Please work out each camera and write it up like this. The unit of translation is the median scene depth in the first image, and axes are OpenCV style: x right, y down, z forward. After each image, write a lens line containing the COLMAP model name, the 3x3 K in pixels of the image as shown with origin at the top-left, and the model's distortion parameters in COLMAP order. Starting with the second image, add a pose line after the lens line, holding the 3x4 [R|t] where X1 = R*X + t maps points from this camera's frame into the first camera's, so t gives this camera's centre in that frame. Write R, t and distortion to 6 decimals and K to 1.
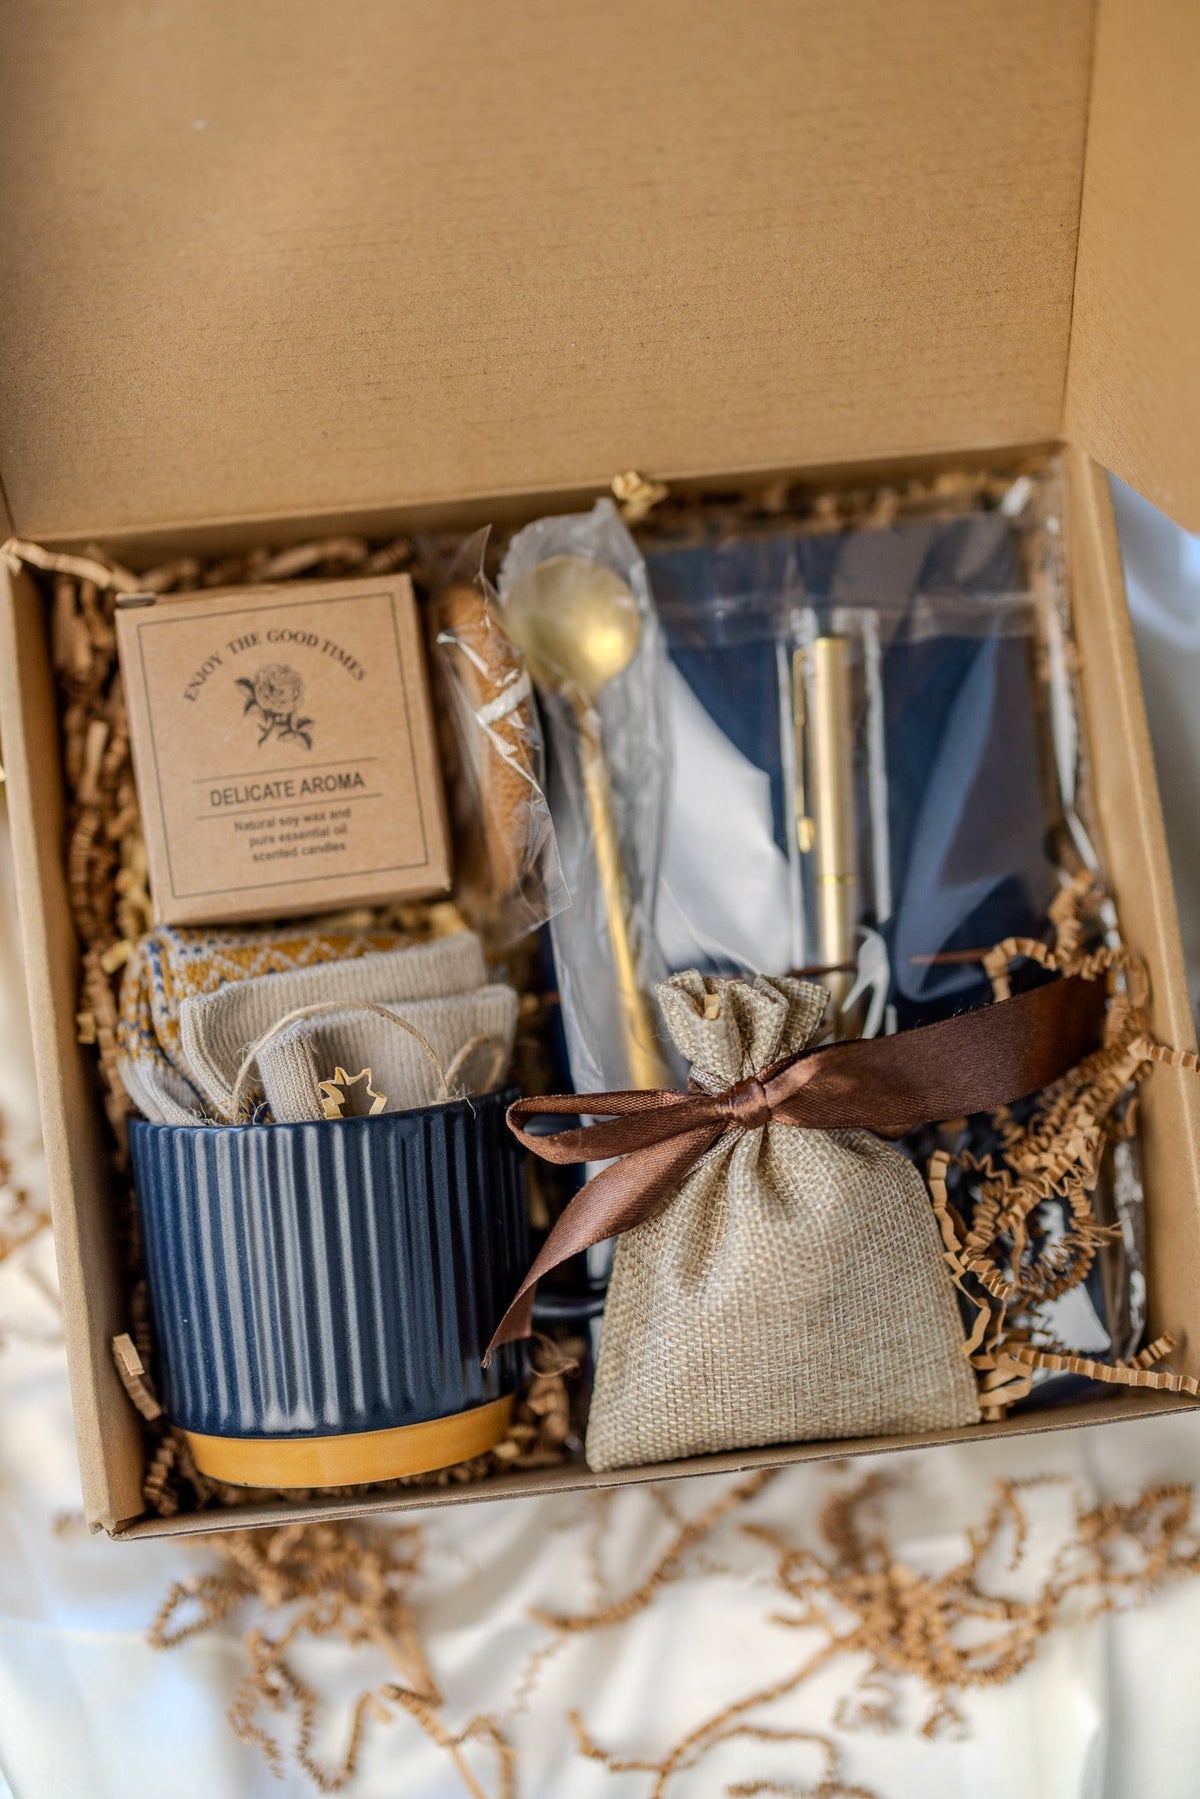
lens RADIAL K [[2878.1, 0, 600.0], [0, 2878.1, 899.5], [0, 0, 1]] dist [0.059499, -0.056443]
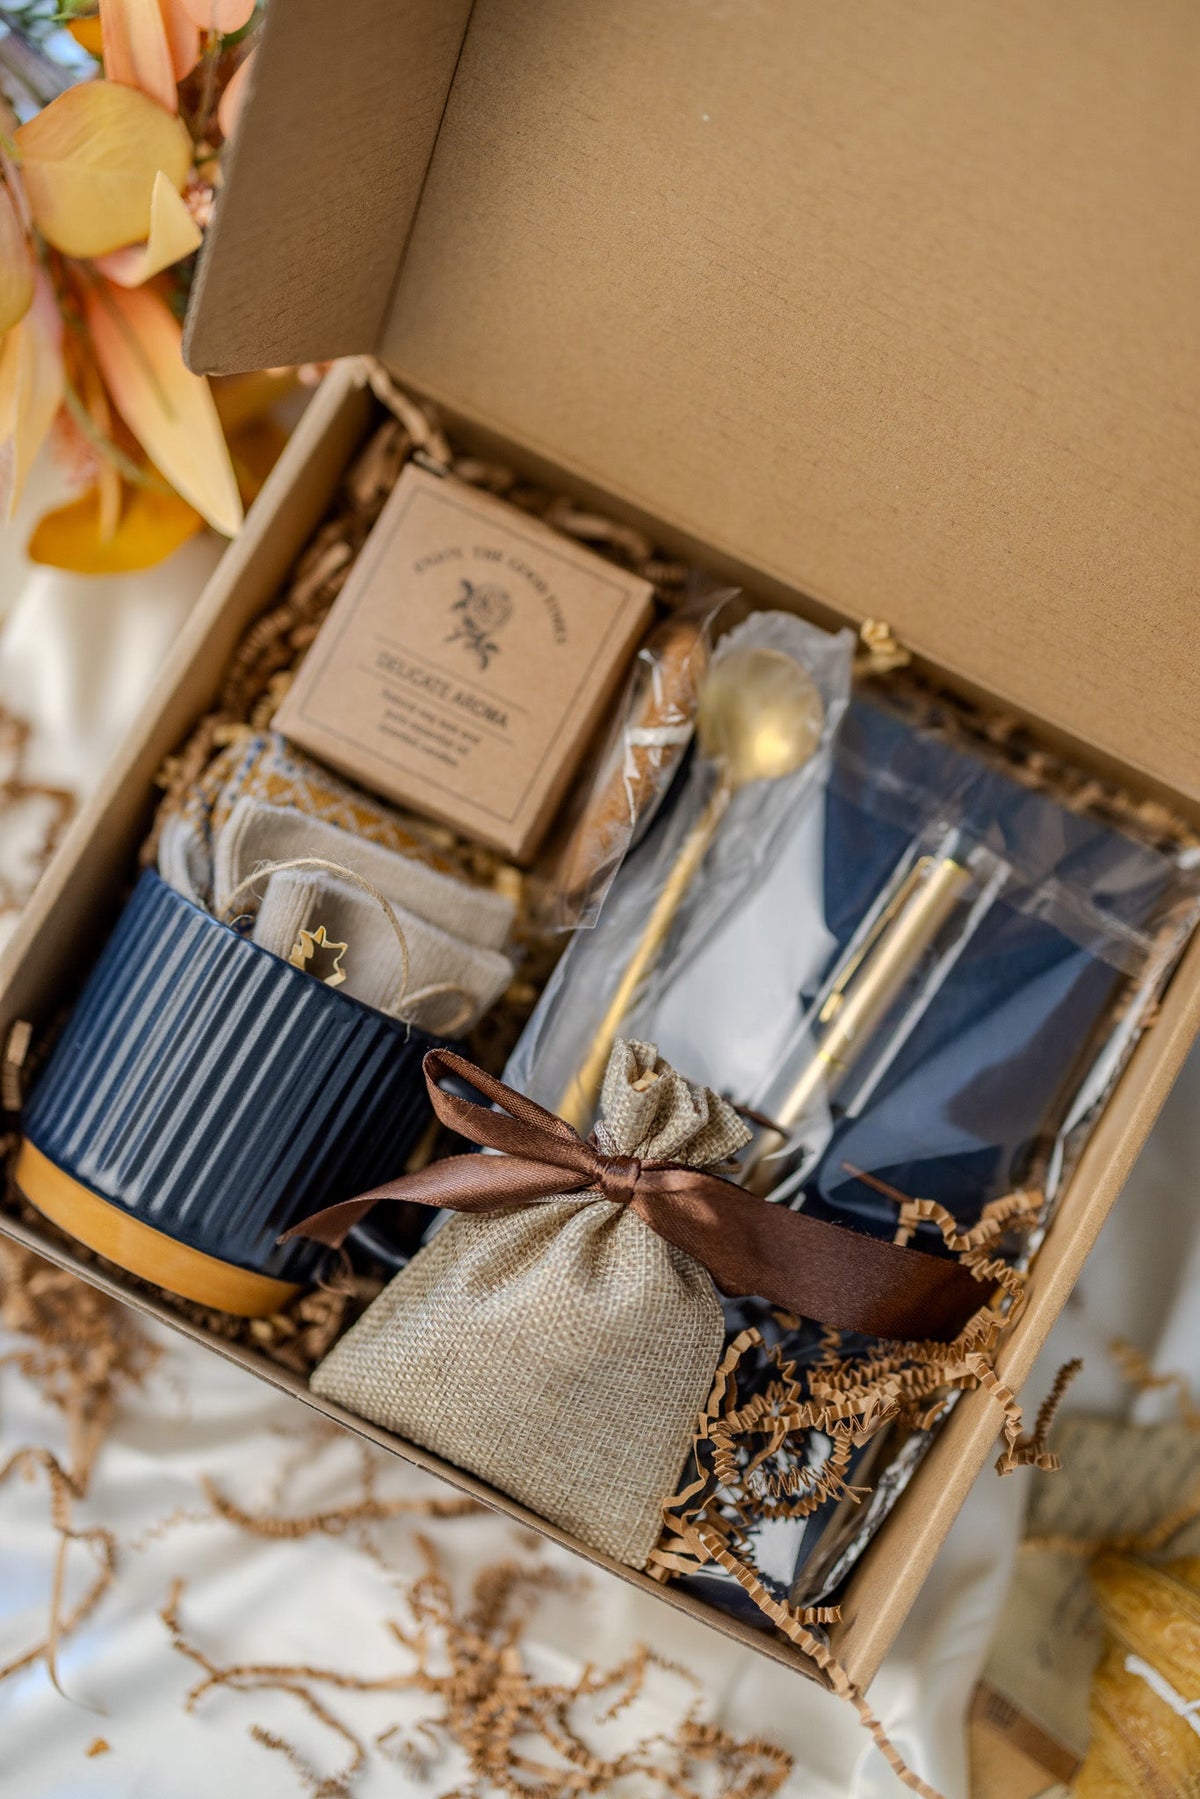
lens RADIAL K [[2878.1, 0, 600.0], [0, 2878.1, 899.5], [0, 0, 1]] dist [0.059499, -0.056443]
pose [[0.816462, 0.562118, -0.131955, 0.121083], [-0.567320, 0.823494, -0.002232, -0.005222], [0.107410, 0.076683, 0.991253, -0.038617]]
